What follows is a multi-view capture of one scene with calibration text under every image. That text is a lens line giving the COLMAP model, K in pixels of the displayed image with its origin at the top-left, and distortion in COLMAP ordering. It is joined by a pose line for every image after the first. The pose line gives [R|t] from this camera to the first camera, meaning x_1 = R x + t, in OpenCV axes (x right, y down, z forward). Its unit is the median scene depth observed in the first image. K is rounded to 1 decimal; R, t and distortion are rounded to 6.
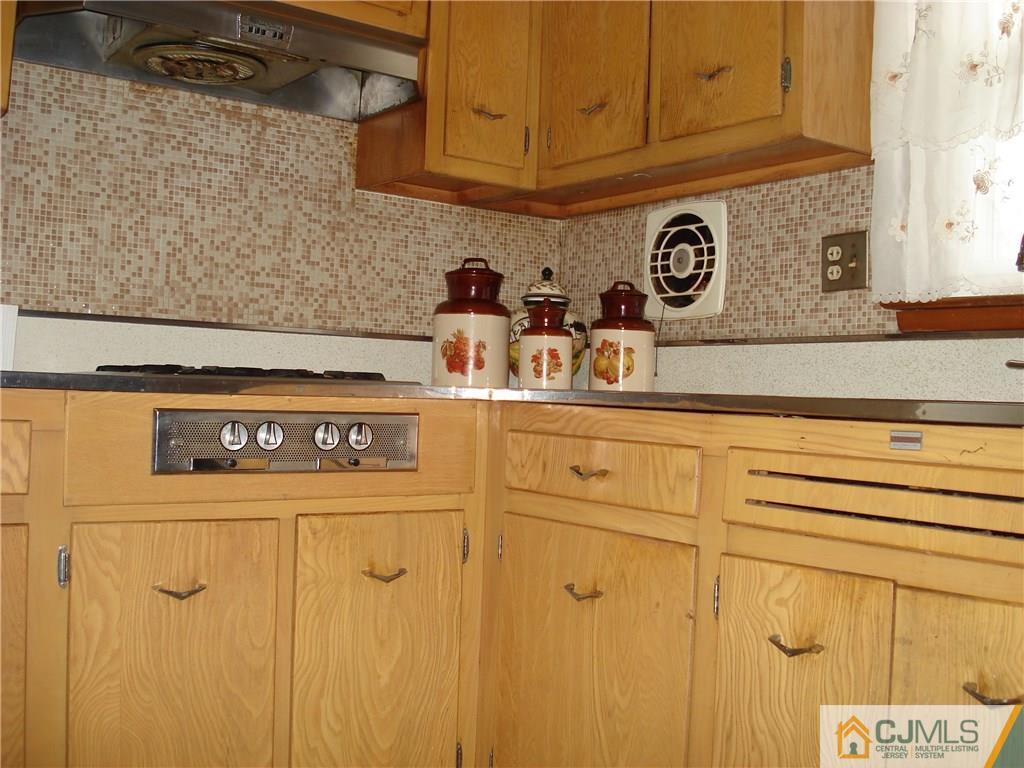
lens RADIAL K [[1149.7, 0, 513.8], [0, 1149.7, 386.0], [0, 0, 1]] dist [-0.116349, 0.000000]
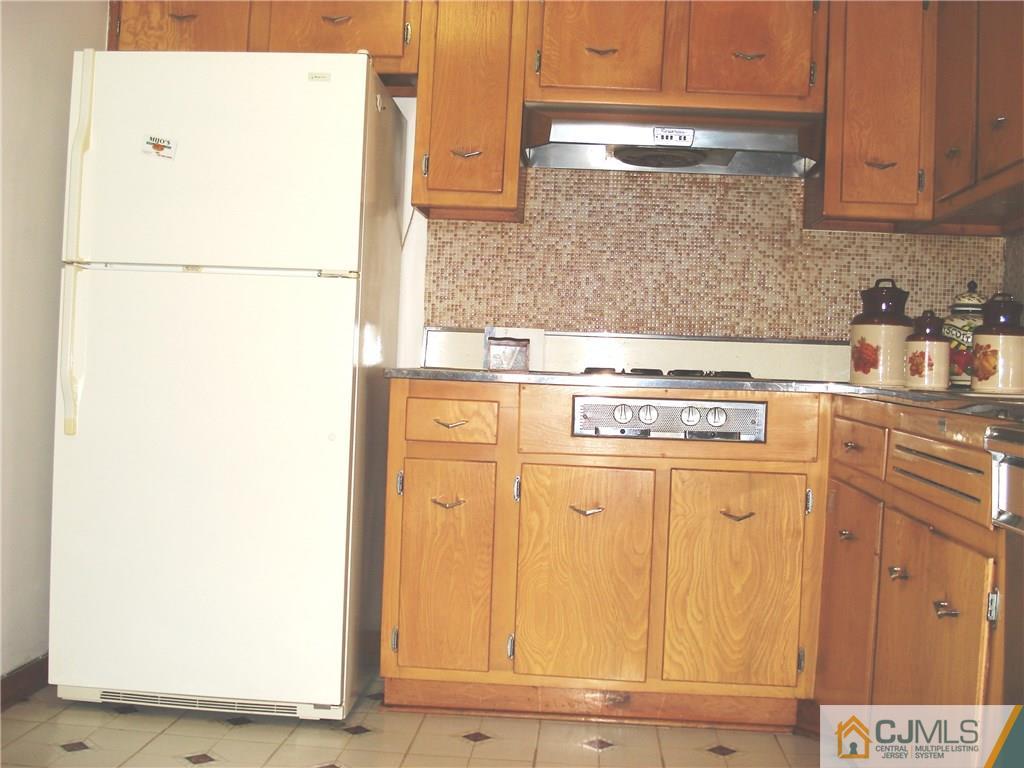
lens RADIAL K [[1149.7, 0, 510.5], [0, 1149.7, 383.8], [0, 0, 1]] dist [-0.116349, 0.000000]
pose [[0.753516, 0.006652, -0.657396, 0.484755], [-0.003334, 0.999975, 0.006297, -0.004402], [0.657421, -0.002553, 0.753519, -0.198539]]
